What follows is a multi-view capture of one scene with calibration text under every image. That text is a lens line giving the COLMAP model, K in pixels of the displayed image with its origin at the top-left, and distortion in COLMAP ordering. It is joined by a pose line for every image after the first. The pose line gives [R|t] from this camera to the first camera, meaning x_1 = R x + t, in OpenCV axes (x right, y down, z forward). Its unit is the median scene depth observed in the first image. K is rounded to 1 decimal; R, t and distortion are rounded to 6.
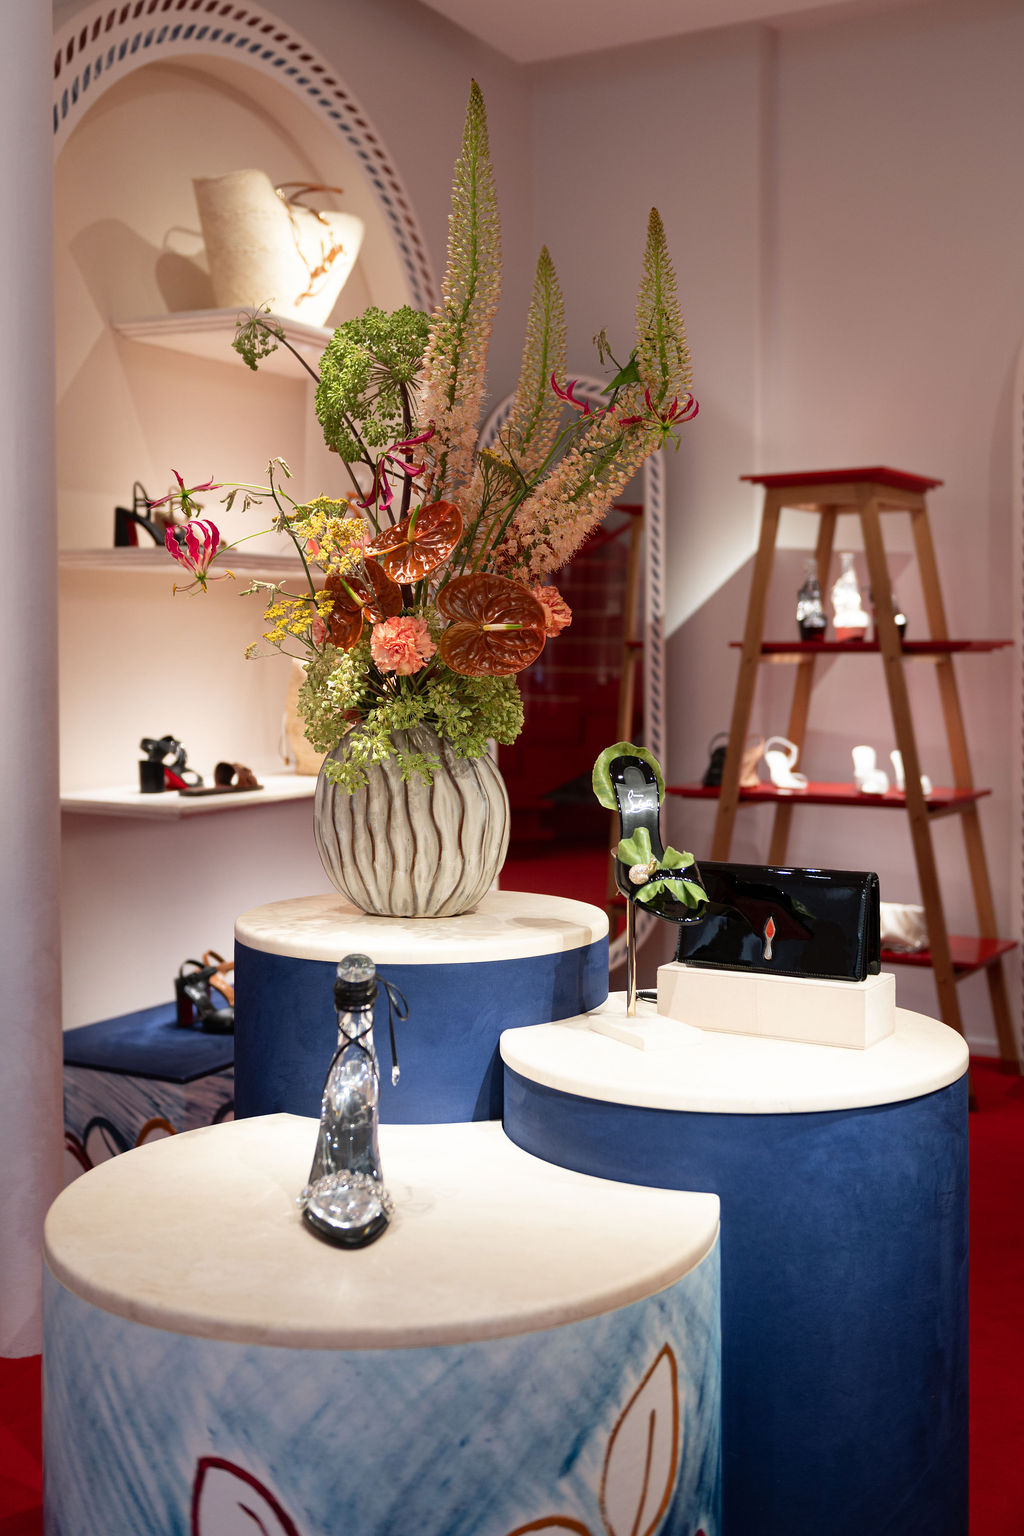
lens RADIAL K [[1605.7, 0, 512.0], [0, 1605.7, 768.0], [0, 0, 1]] dist [0.009717, 0.020657]
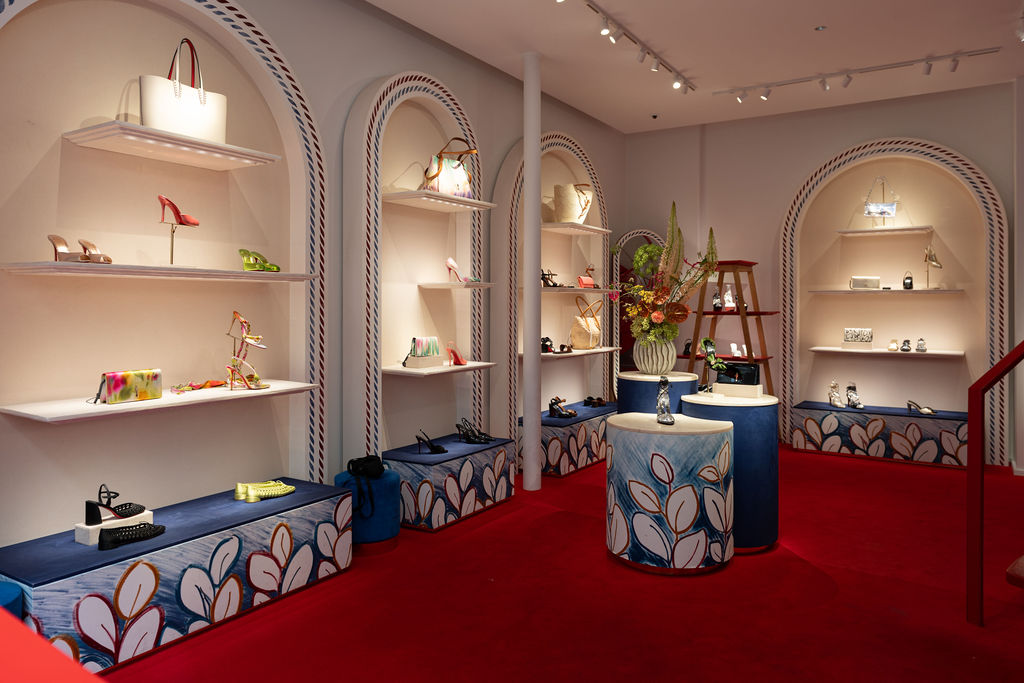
lens RADIAL K [[713.2, 0, 511.9], [0, 713.2, 330.3], [0, 0, 1]] dist [0.002650, 0.000602]
pose [[0.998977, 0.009285, -0.044262, -0.223753], [-0.010968, 0.999220, -0.037937, 0.026970], [0.043875, 0.038384, 0.998299, -0.630615]]
